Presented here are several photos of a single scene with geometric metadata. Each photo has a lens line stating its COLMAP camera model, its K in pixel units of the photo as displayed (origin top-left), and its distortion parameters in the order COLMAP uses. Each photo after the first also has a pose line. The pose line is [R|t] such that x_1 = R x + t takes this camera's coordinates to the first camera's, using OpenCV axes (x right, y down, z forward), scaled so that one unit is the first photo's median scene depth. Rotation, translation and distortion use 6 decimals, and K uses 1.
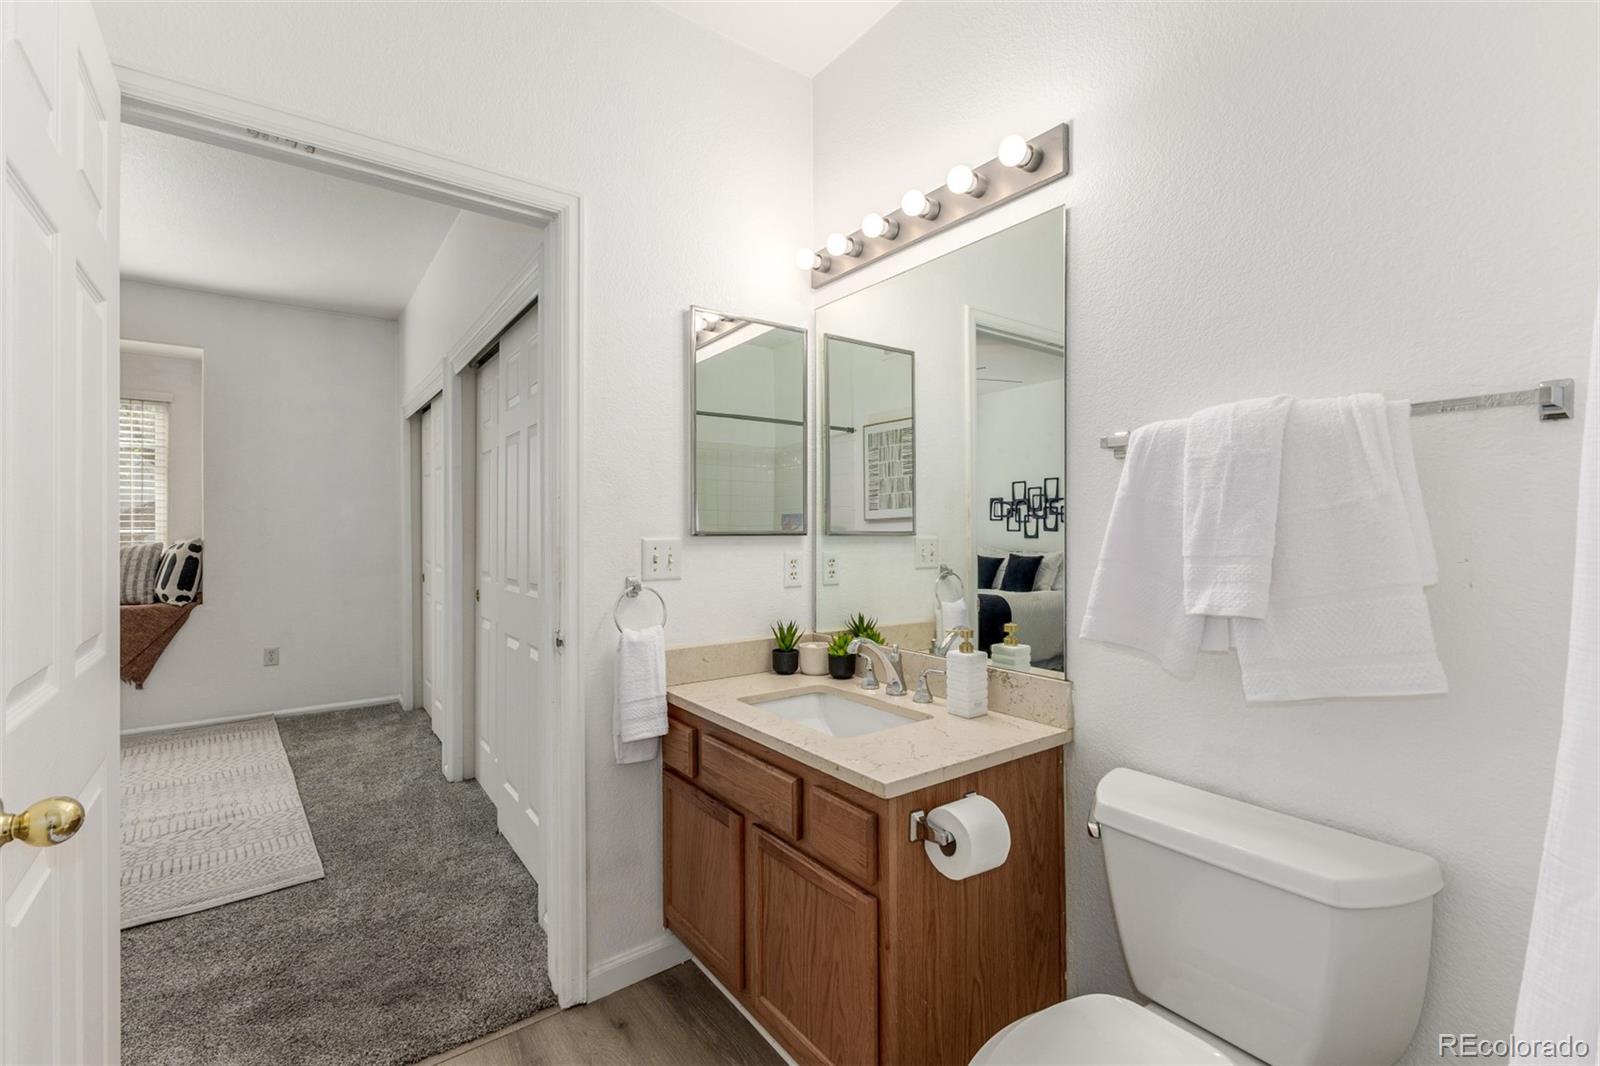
lens RADIAL K [[697.5, 0, 803.8], [0, 697.5, 529.6], [0, 0, 1]] dist [0.000965, 0.000306]
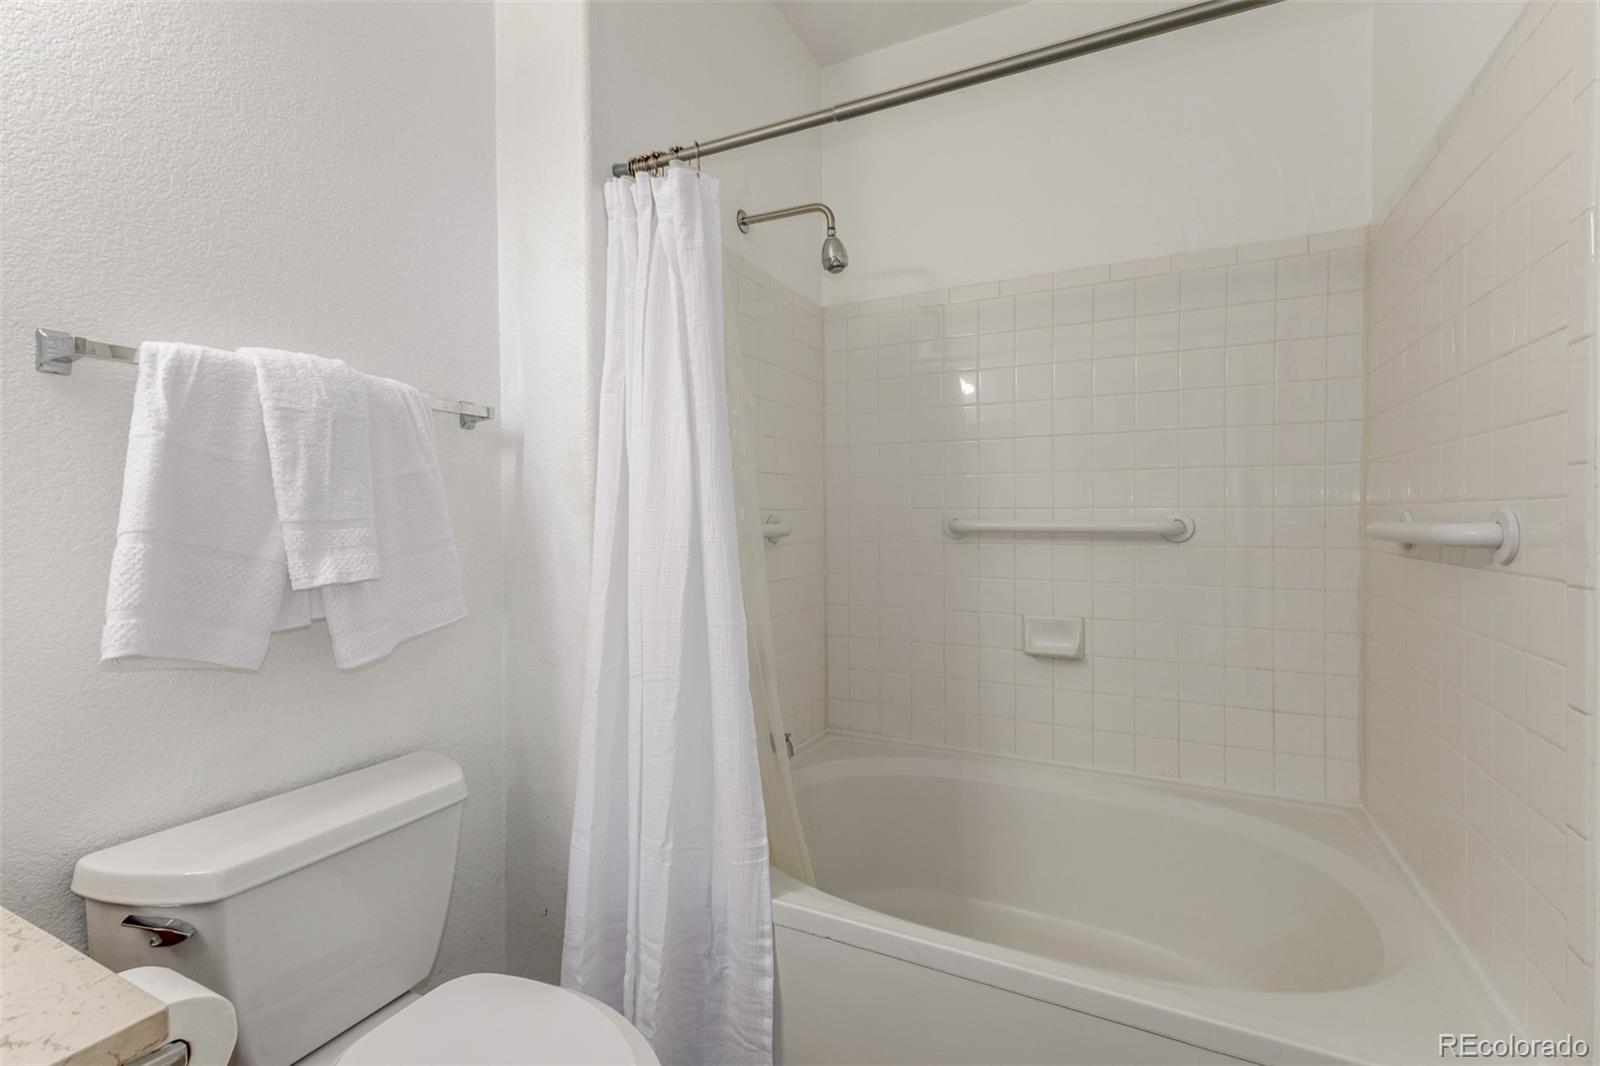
lens RADIAL K [[692.4, 0, 797.1], [0, 692.4, 526.5], [0, 0, 1]] dist [0.001460, -0.000581]
pose [[-0.456386, -0.003006, 0.889777, -0.462630], [-0.000794, 0.999995, 0.002971, 0.039387], [-0.889782, 0.000650, -0.456386, 0.793753]]
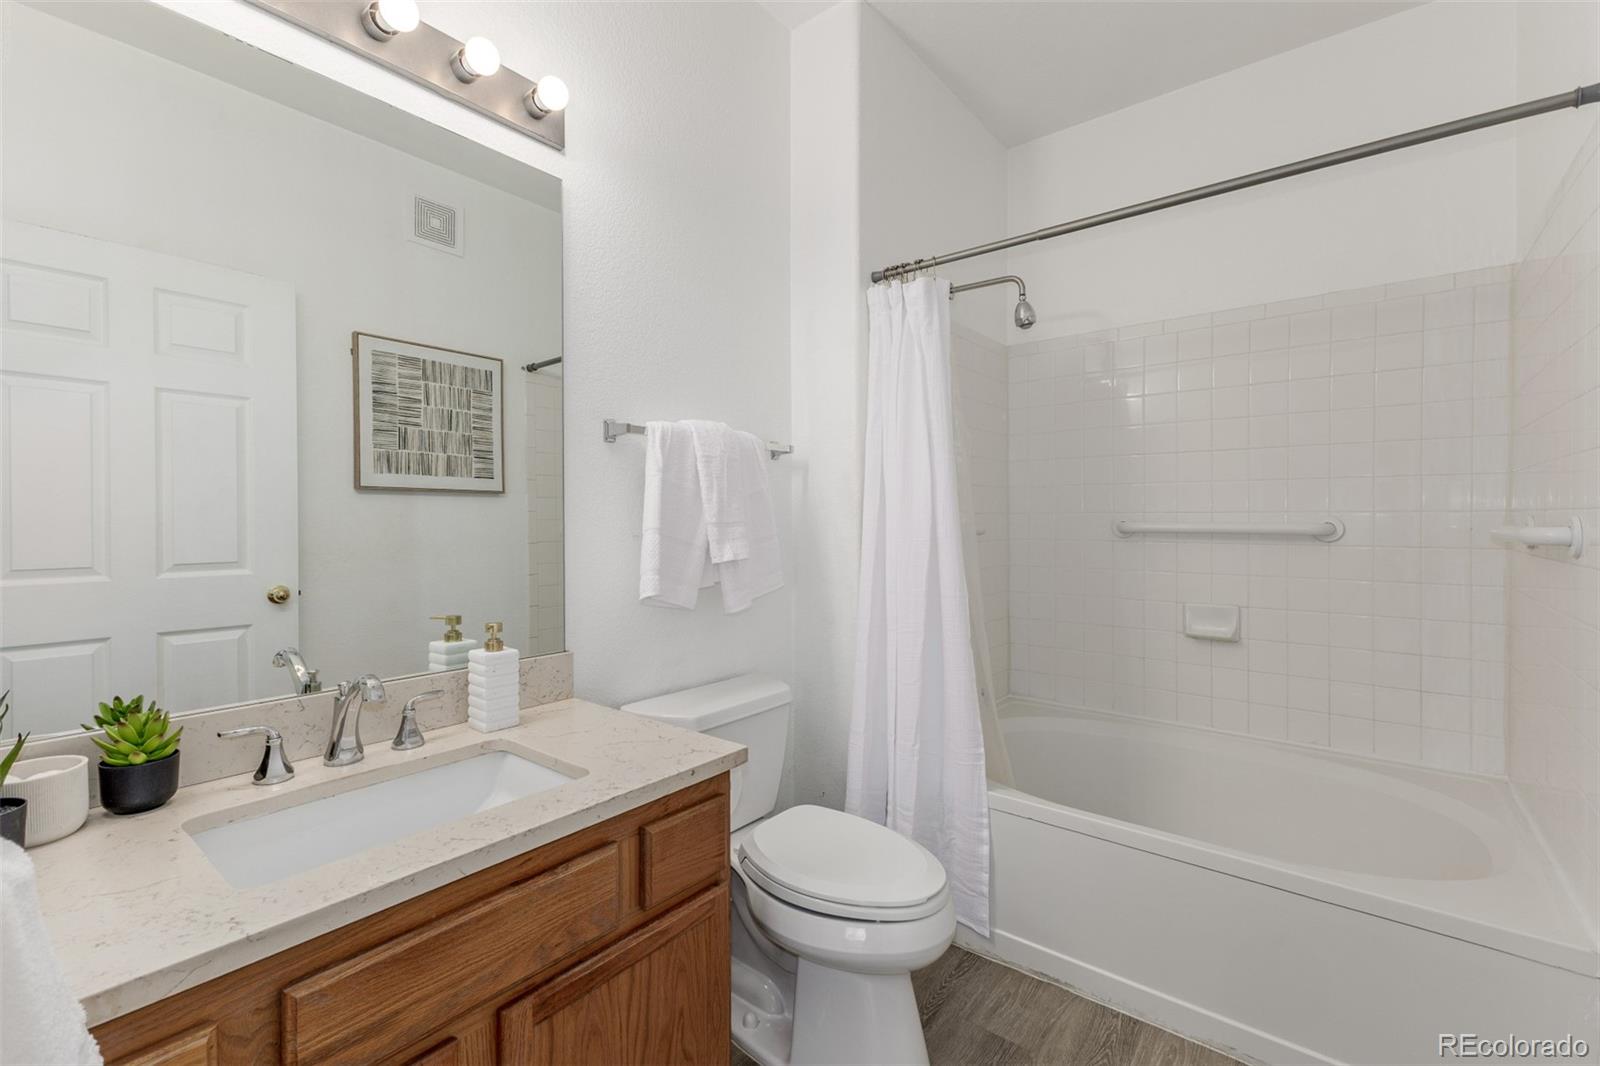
lens RADIAL K [[693.7, 0, 821.8], [0, 693.7, 524.4], [0, 0, 1]] dist [0.001989, -0.000379]
pose [[-0.293361, -0.002086, 0.955999, -0.843164], [-0.004878, 0.999988, 0.000685, 0.037397], [-0.955989, -0.004462, -0.293368, 1.141886]]
